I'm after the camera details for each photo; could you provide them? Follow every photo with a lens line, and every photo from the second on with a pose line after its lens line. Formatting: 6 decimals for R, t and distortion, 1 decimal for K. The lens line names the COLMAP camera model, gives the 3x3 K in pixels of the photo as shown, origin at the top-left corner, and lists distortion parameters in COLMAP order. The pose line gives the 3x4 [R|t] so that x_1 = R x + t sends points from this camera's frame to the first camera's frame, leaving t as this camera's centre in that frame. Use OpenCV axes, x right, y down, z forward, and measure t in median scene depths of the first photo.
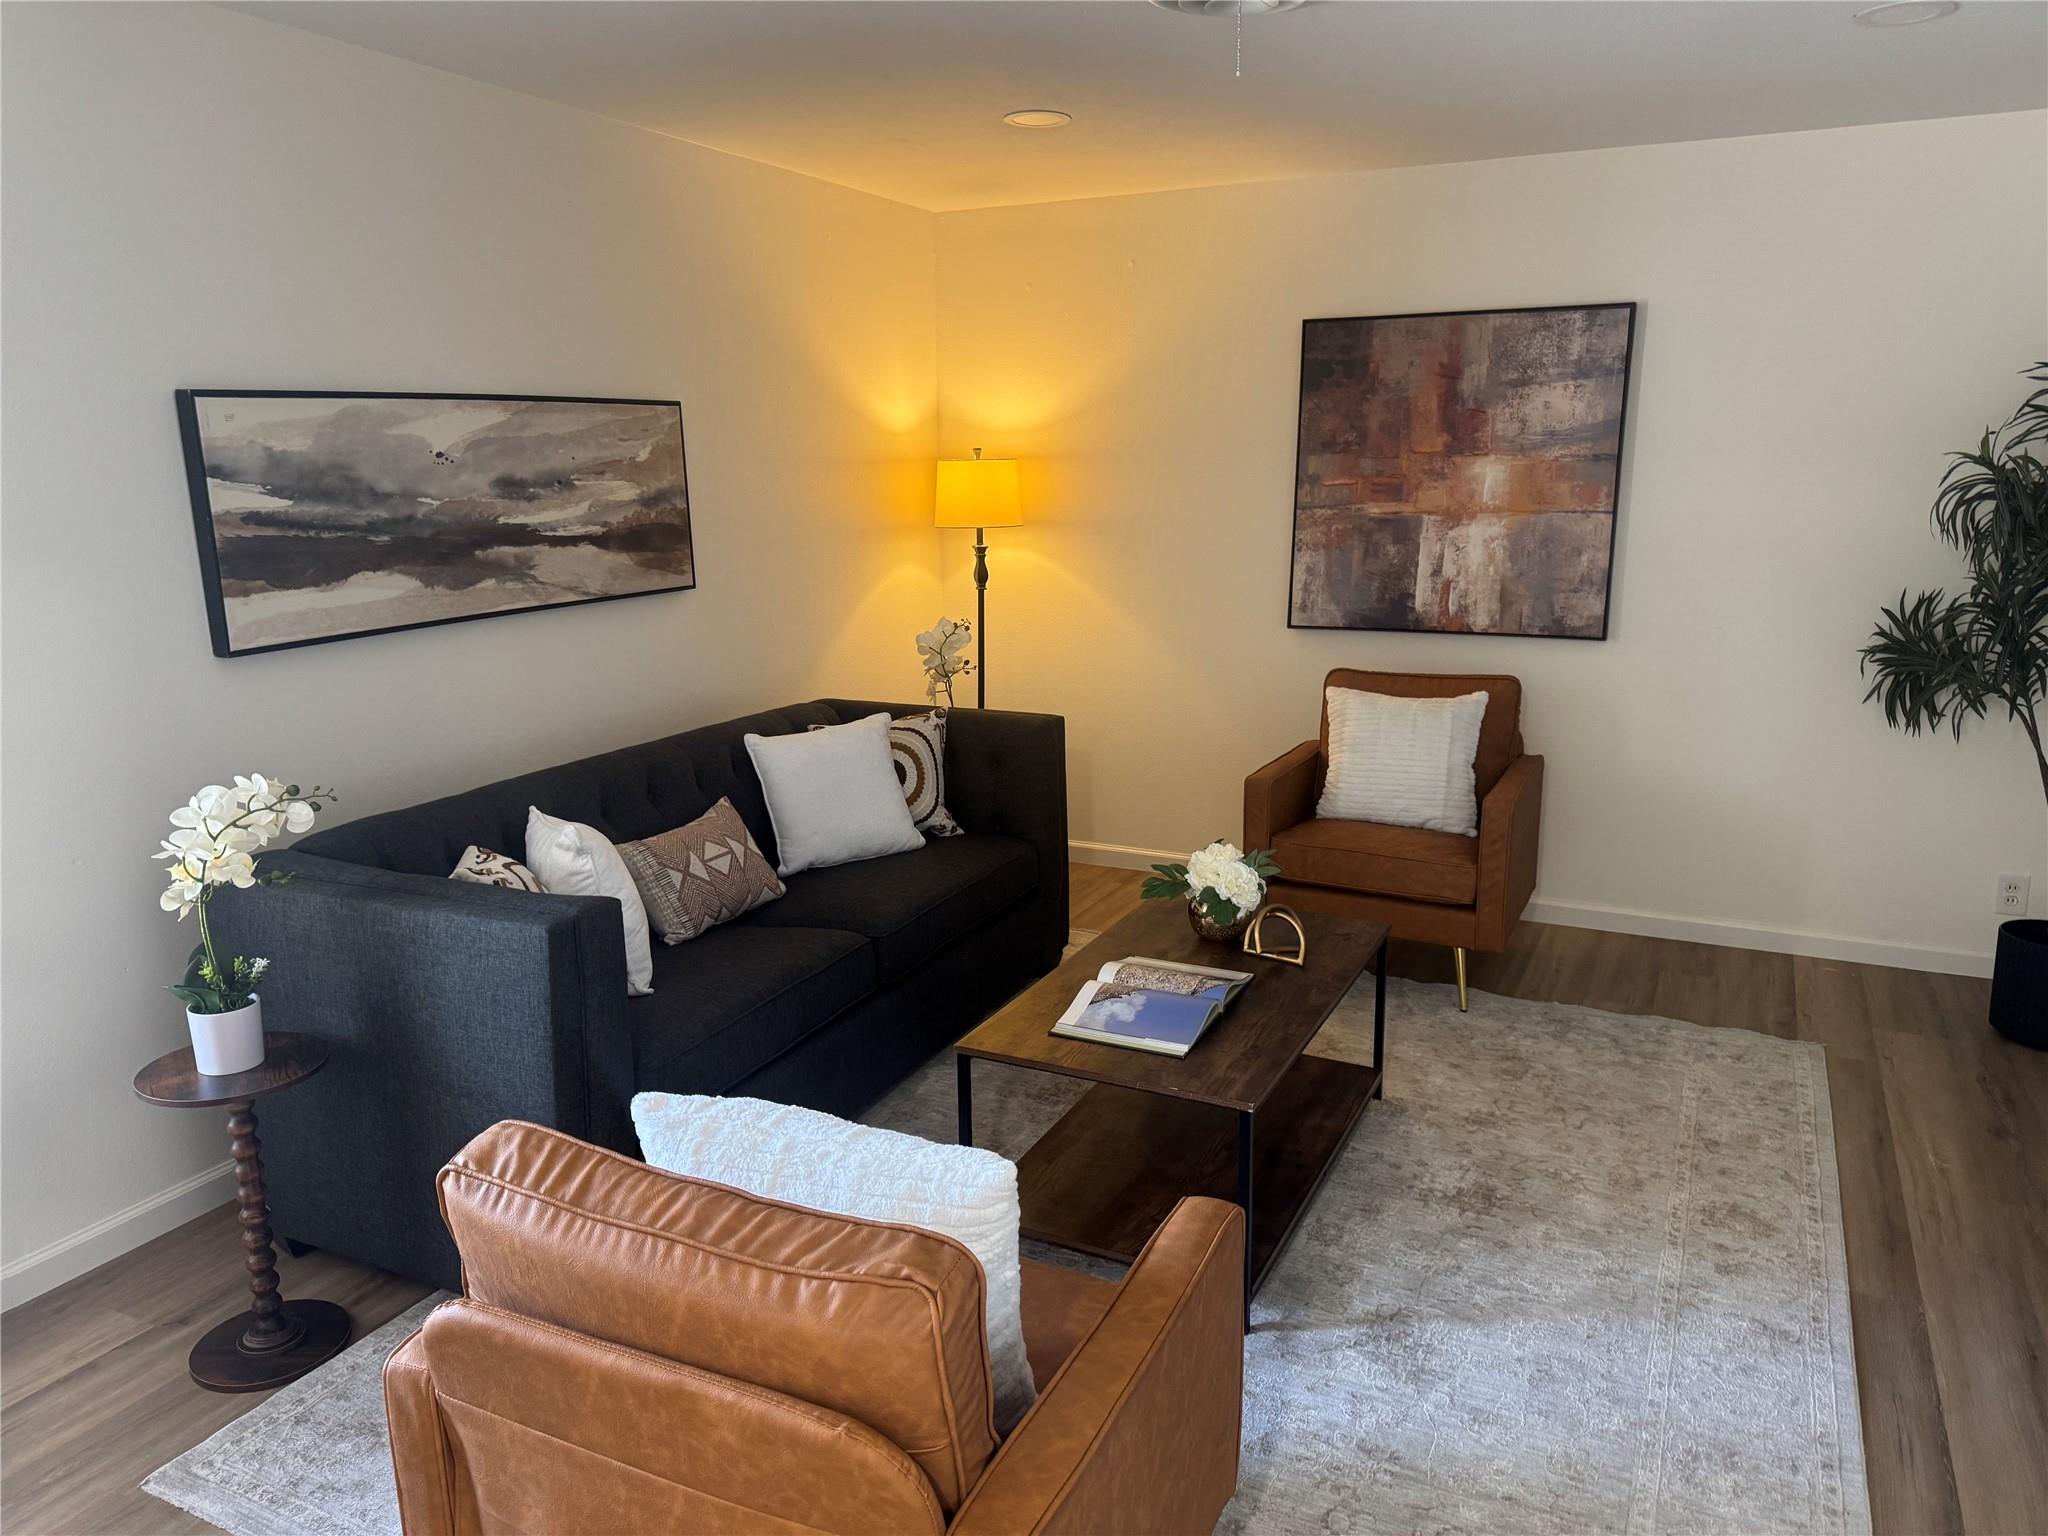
lens RADIAL K [[1445.0, 0, 1023.3], [0, 1445.0, 775.9], [0, 0, 1]] dist [0.022519, -0.029622]
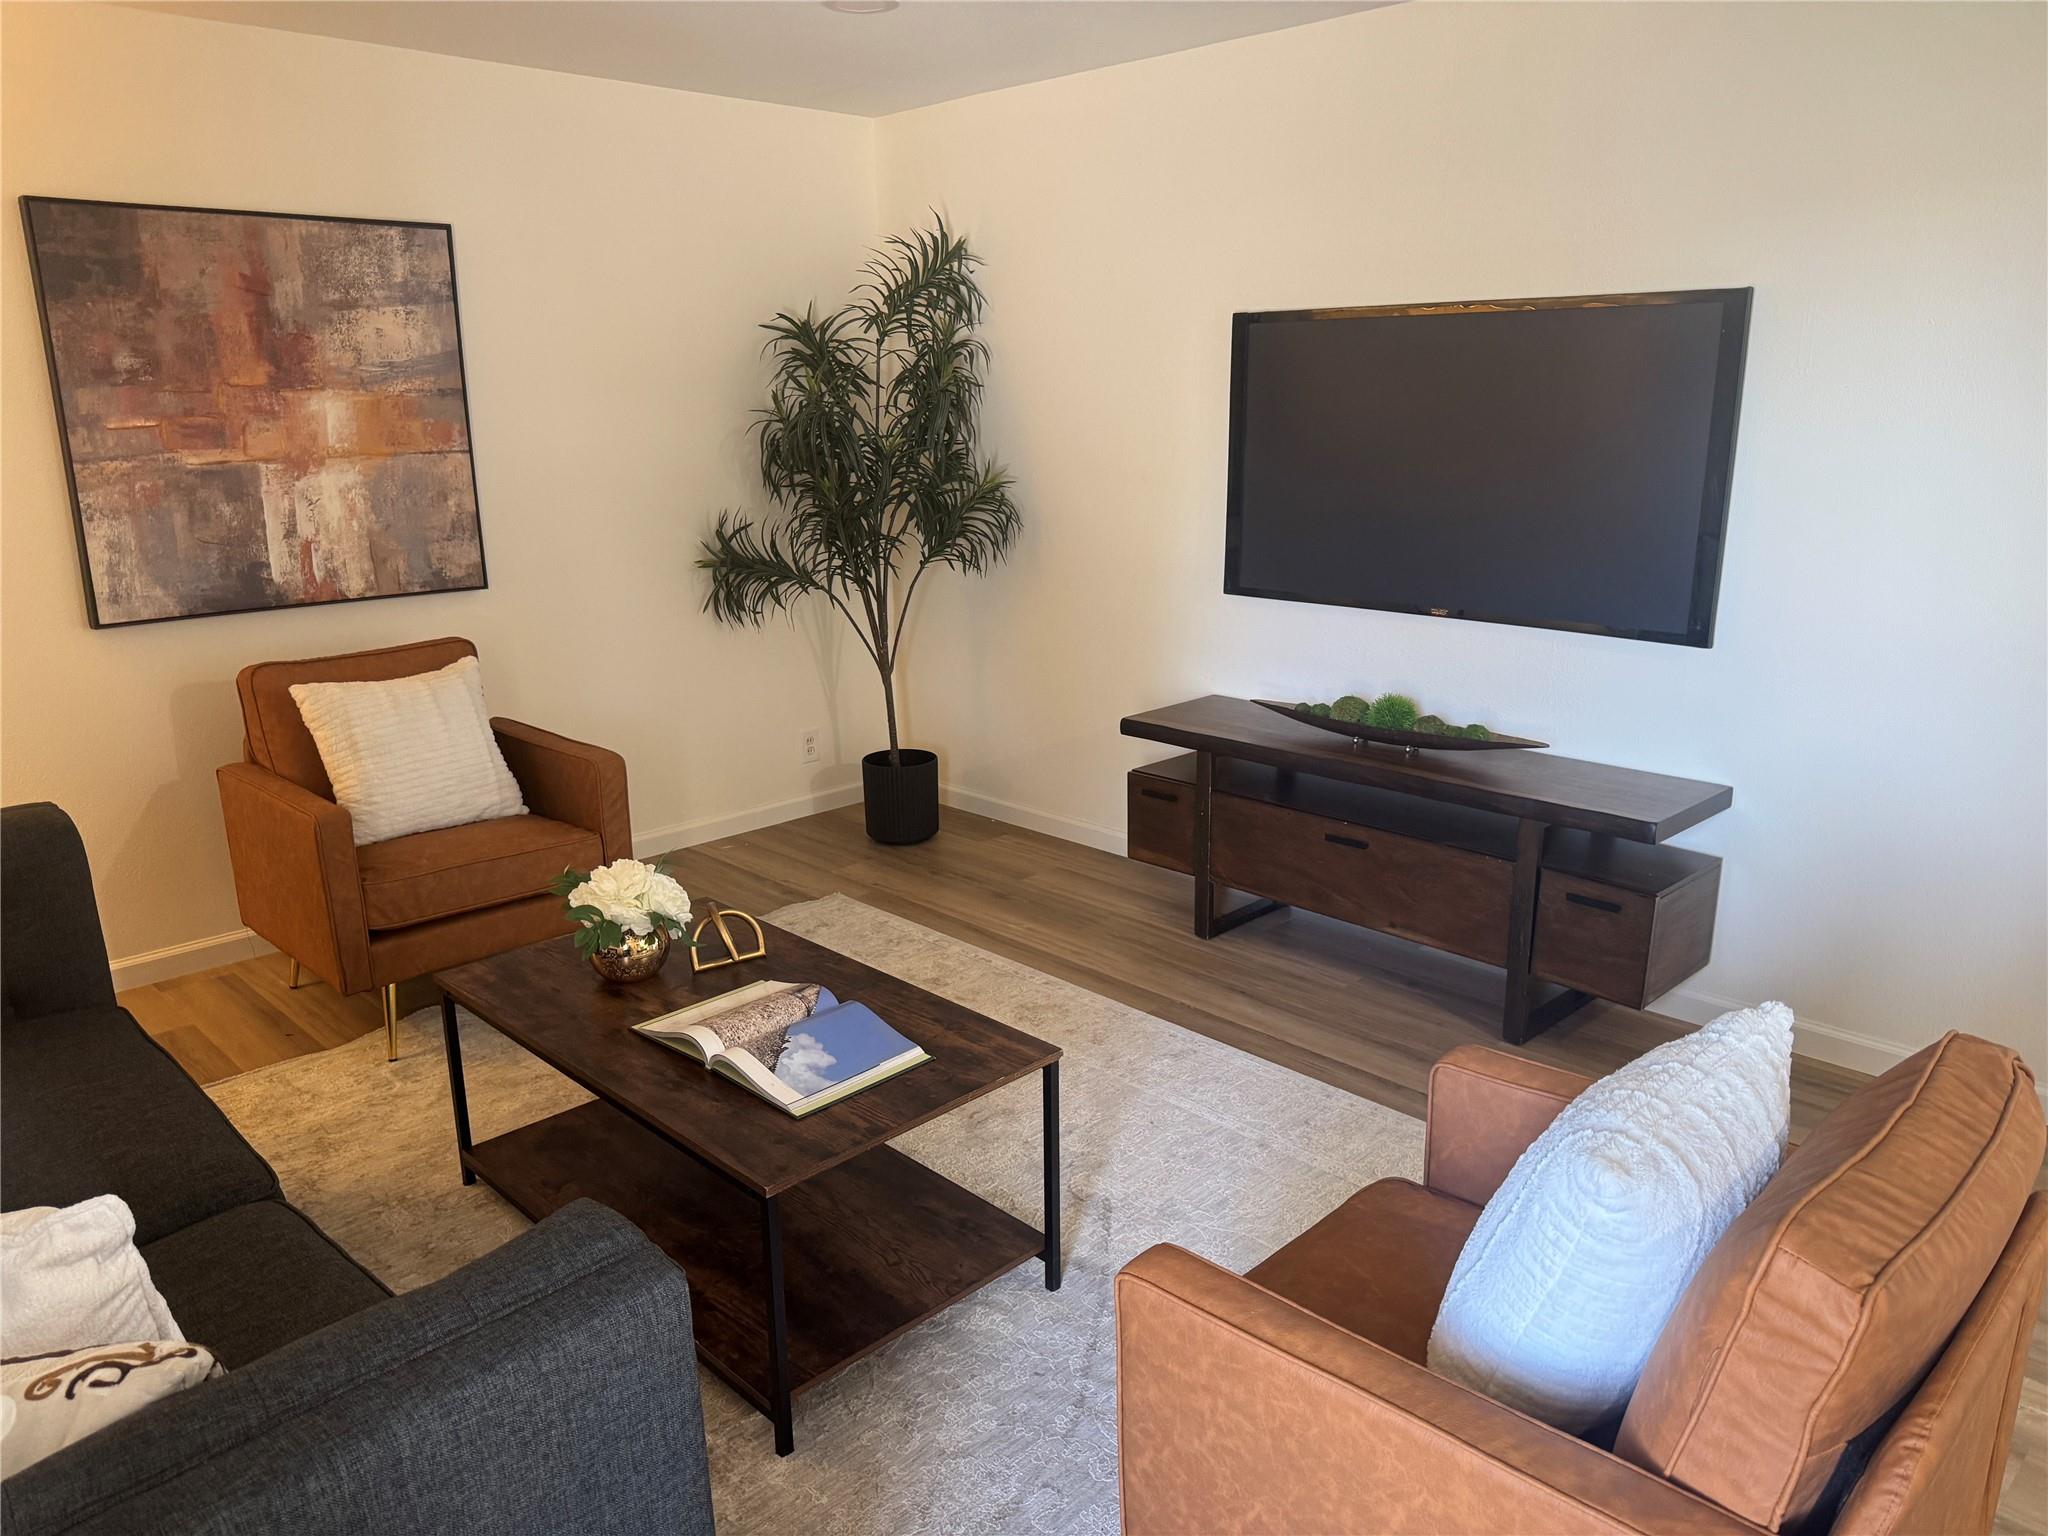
lens RADIAL K [[1445.0, 0, 1027.2], [0, 1445.0, 774.6], [0, 0, 1]] dist [0.022519, -0.029622]
pose [[0.324198, -0.239211, 0.915245, -0.373153], [0.204771, 0.962308, 0.178977, -0.071795], [-0.923561, 0.129391, 0.360962, 0.340990]]
